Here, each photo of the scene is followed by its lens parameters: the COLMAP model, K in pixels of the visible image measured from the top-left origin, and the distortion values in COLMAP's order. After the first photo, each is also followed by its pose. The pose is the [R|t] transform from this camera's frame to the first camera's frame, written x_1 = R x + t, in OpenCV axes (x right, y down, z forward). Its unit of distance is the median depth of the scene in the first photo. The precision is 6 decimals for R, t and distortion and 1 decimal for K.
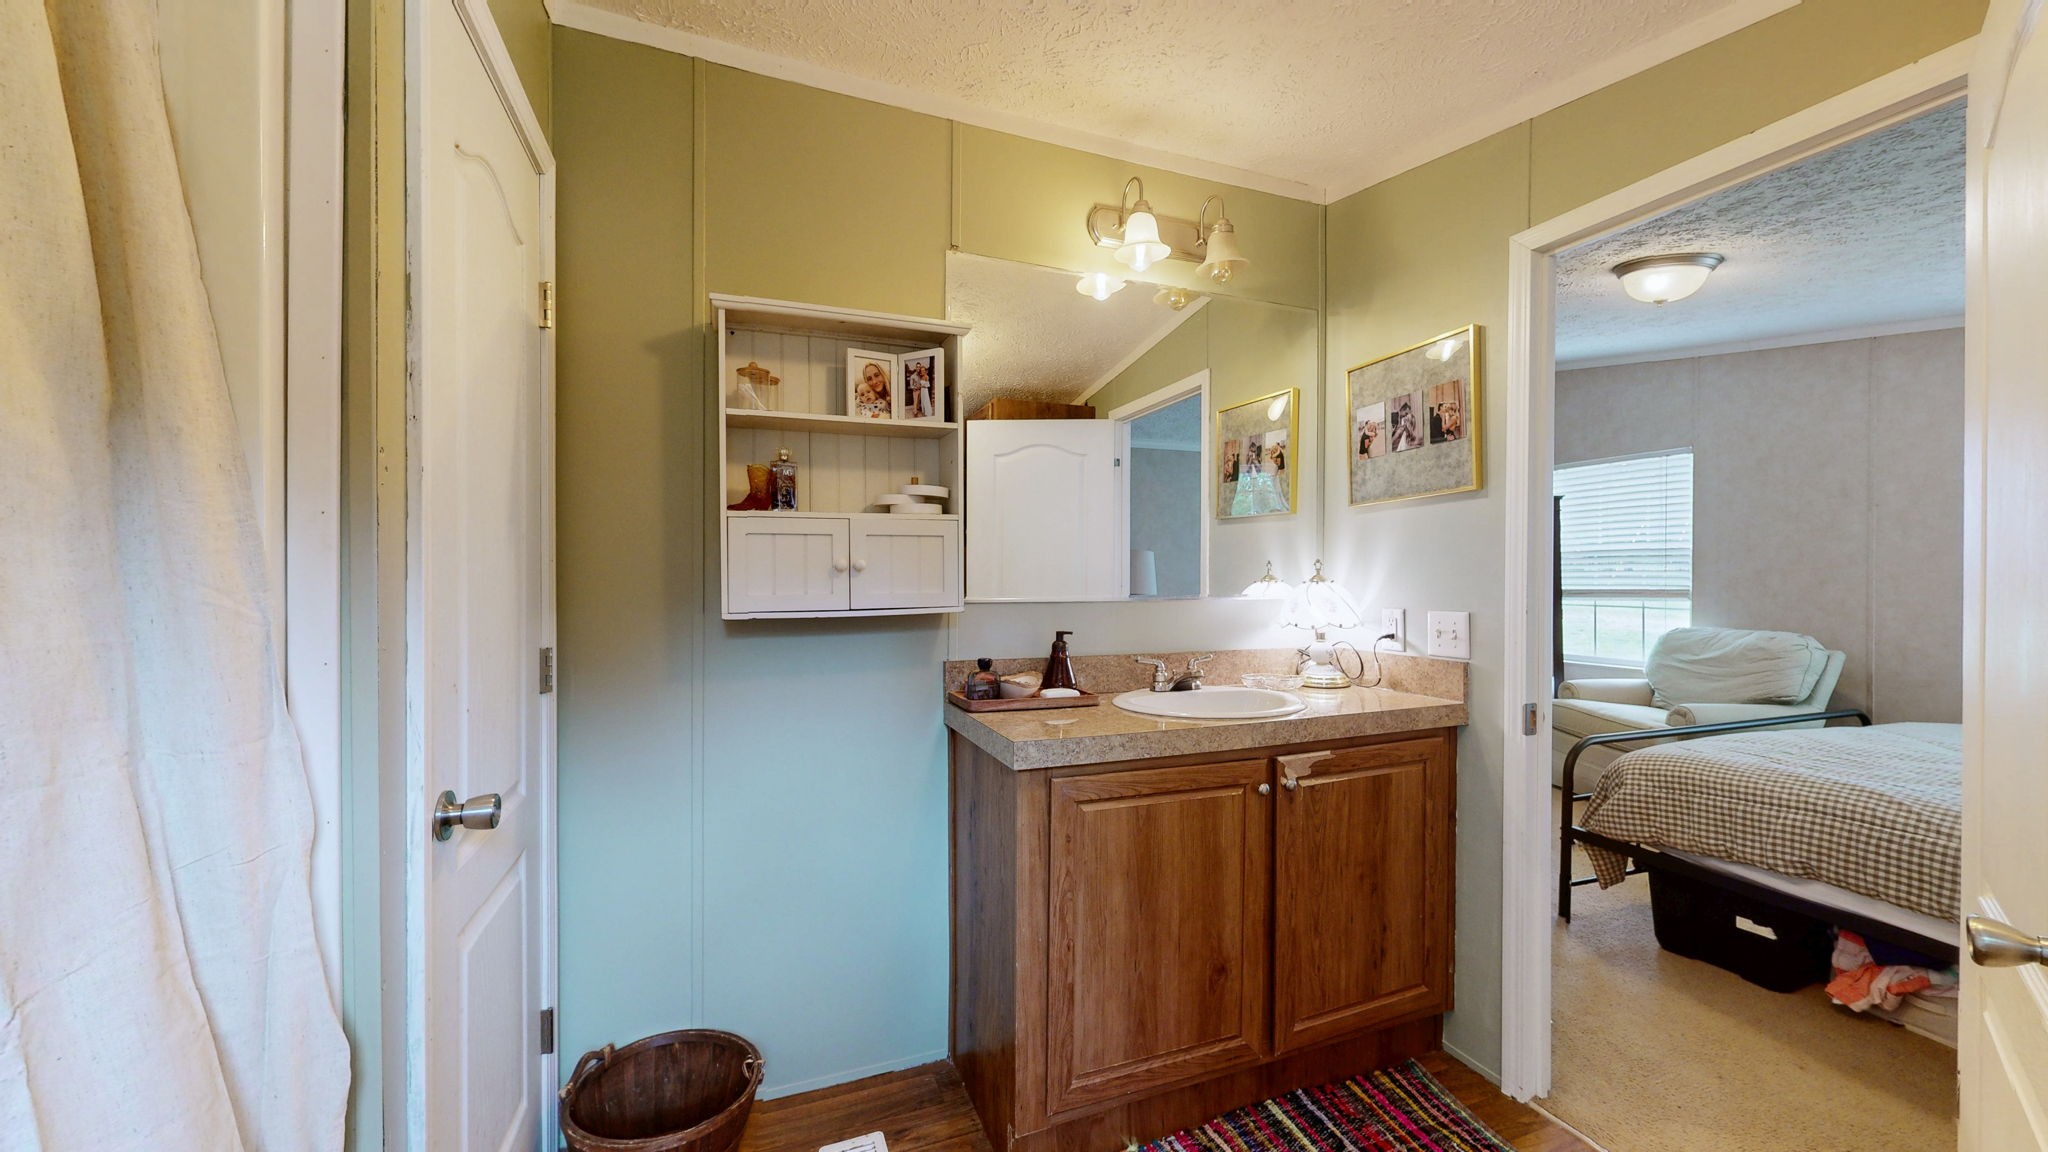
lens RADIAL K [[745.3, 0, 1019.4], [0, 745.3, 571.1], [0, 0, 1]] dist [-0.010657, 0.001230]
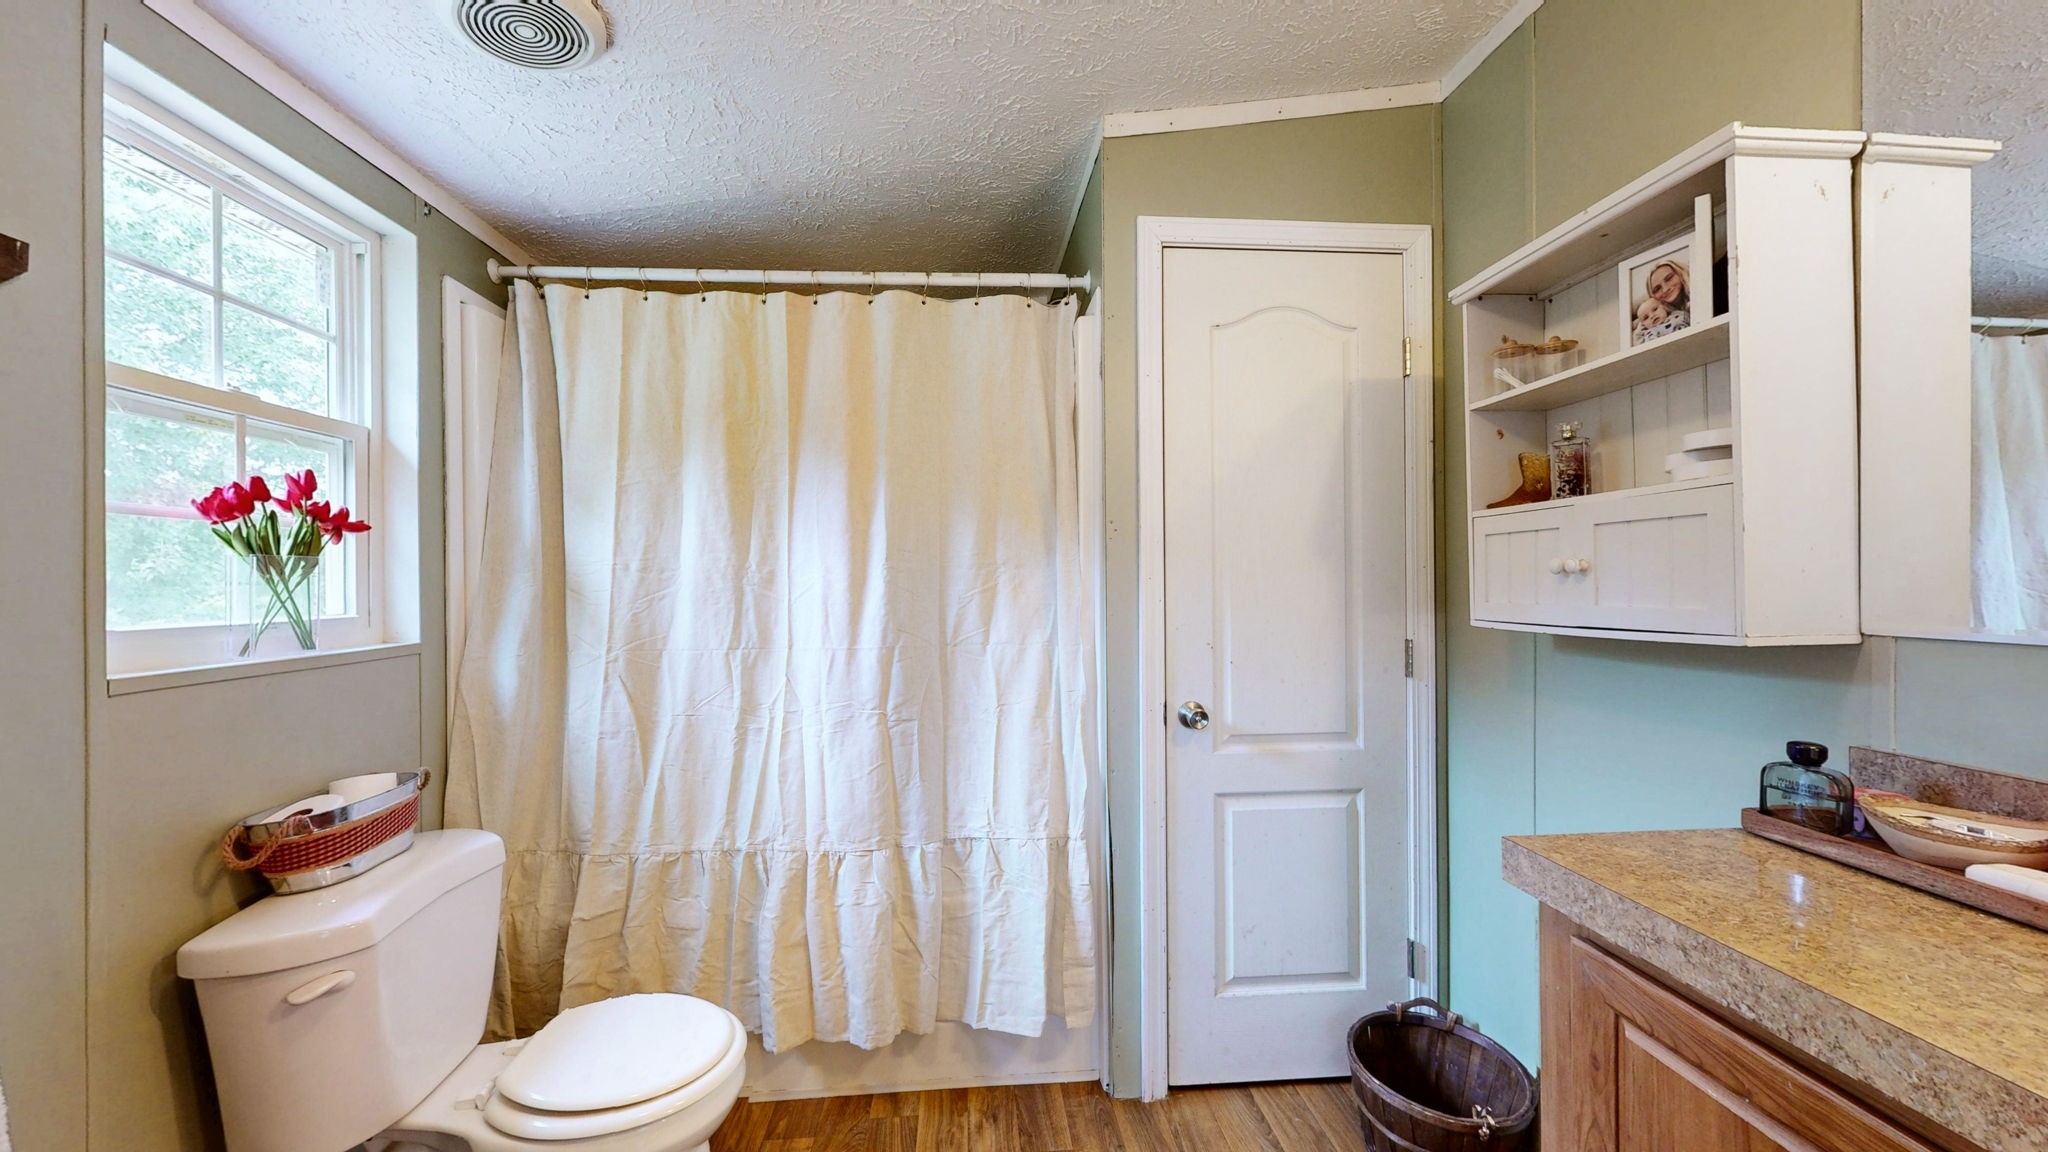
lens RADIAL K [[745.3, 0, 1020.0], [0, 745.3, 576.9], [0, 0, 1]] dist [-0.010657, 0.001230]
pose [[-0.281875, -0.002828, -0.959447, 0.604851], [-0.006116, 0.999981, -0.001151, 0.006317], [0.959432, 0.005543, -0.281887, 0.640810]]
